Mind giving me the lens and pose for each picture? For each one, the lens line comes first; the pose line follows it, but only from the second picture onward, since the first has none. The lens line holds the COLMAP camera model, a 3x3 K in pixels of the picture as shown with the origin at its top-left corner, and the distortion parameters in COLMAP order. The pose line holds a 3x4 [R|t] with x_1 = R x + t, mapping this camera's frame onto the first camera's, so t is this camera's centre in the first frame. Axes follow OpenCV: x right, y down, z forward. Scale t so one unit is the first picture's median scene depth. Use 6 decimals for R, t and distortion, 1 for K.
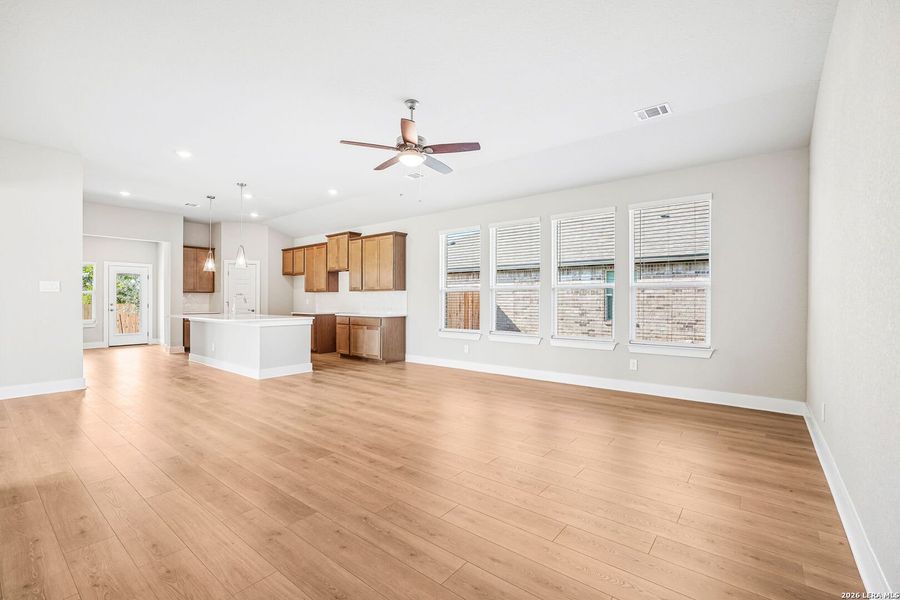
lens RADIAL K [[395.9, 0, 446.8], [0, 395.9, 301.7], [0, 0, 1]] dist [-0.002643, 0.000302]
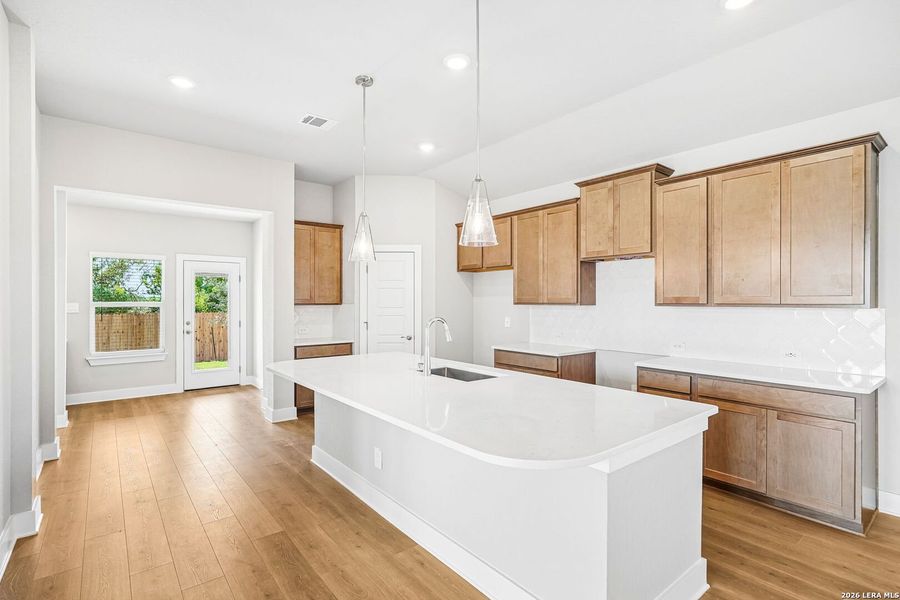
lens RADIAL K [[435.6, 0, 450.0], [0, 435.6, 300.0], [0, 0, 1]] dist [-0.001010, 0.000130]
pose [[0.977359, -0.001892, -0.211580, -0.340675], [0.000279, 0.999971, -0.007653, -0.027377], [0.211588, 0.007420, 0.977331, 0.473396]]
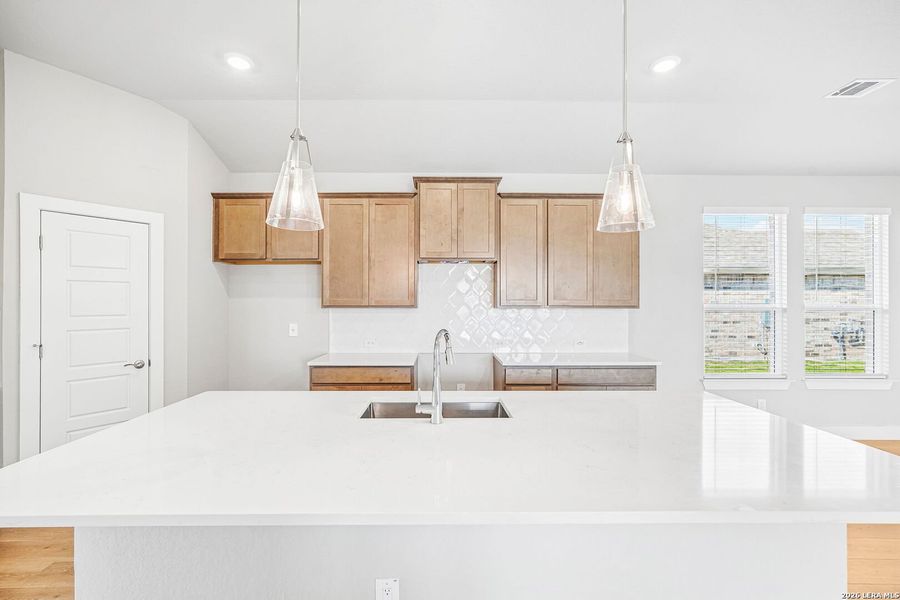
lens RADIAL K [[395.9, 0, 446.8], [0, 395.9, 301.7], [0, 0, 1]] dist [-0.002643, 0.000302]
pose [[0.773822, 0.000820, 0.633403, -0.548550], [0.004655, 0.999965, -0.006982, -0.028921], [-0.633386, 0.008351, 0.773791, 0.646109]]
